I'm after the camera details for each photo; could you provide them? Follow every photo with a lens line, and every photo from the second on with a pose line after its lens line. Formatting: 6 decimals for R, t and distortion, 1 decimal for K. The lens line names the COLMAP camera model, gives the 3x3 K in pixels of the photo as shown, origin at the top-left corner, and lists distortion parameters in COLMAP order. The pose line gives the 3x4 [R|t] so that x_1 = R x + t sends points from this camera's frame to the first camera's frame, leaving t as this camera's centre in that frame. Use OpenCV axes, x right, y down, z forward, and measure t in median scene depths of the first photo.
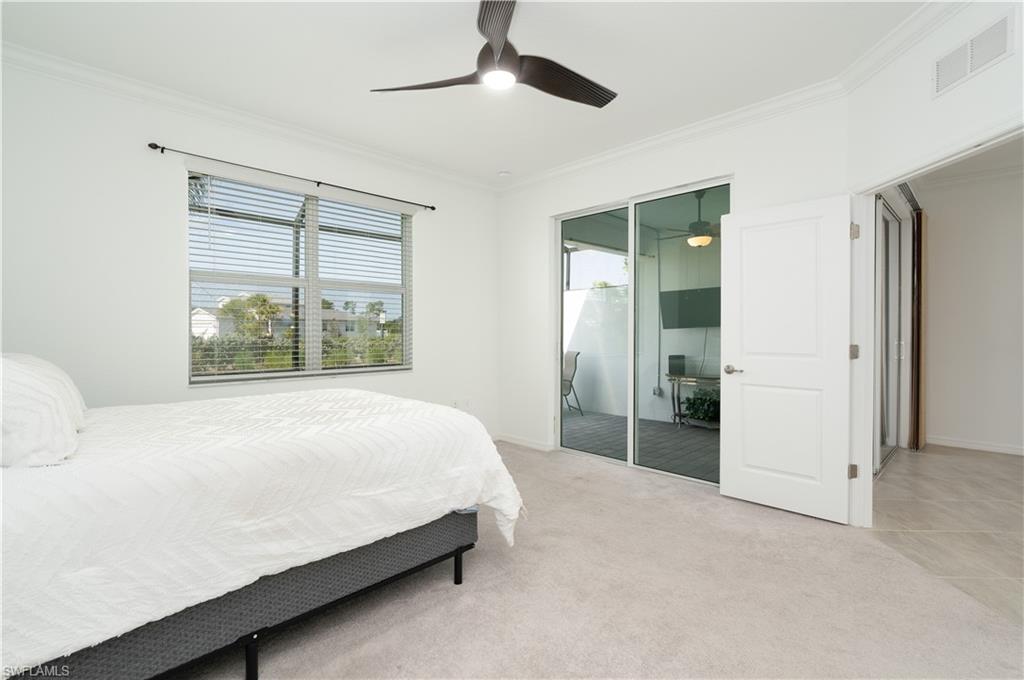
lens RADIAL K [[470.7, 0, 507.5], [0, 470.7, 336.3], [0, 0, 1]] dist [-0.000137, 0.000406]
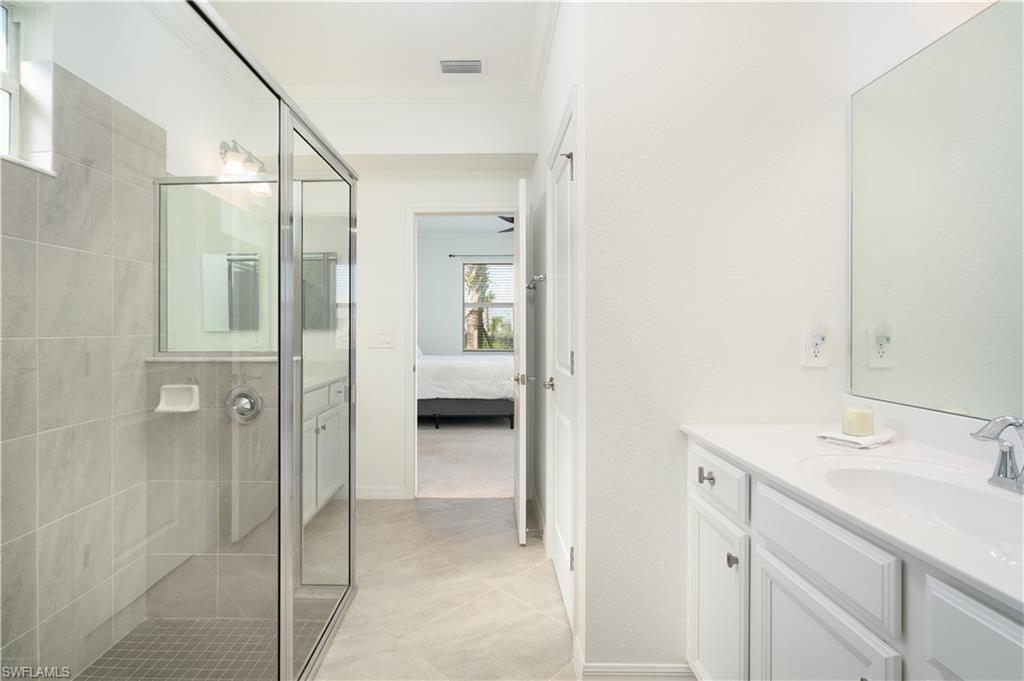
lens RADIAL K [[470.7, 0, 507.5], [0, 470.7, 336.8], [0, 0, 1]] dist [-0.000137, 0.000406]
pose [[0.745518, 0.011062, -0.666393, 1.871606], [-0.006215, 0.999934, 0.009645, 0.002711], [0.666456, -0.003048, 0.745538, -1.095576]]
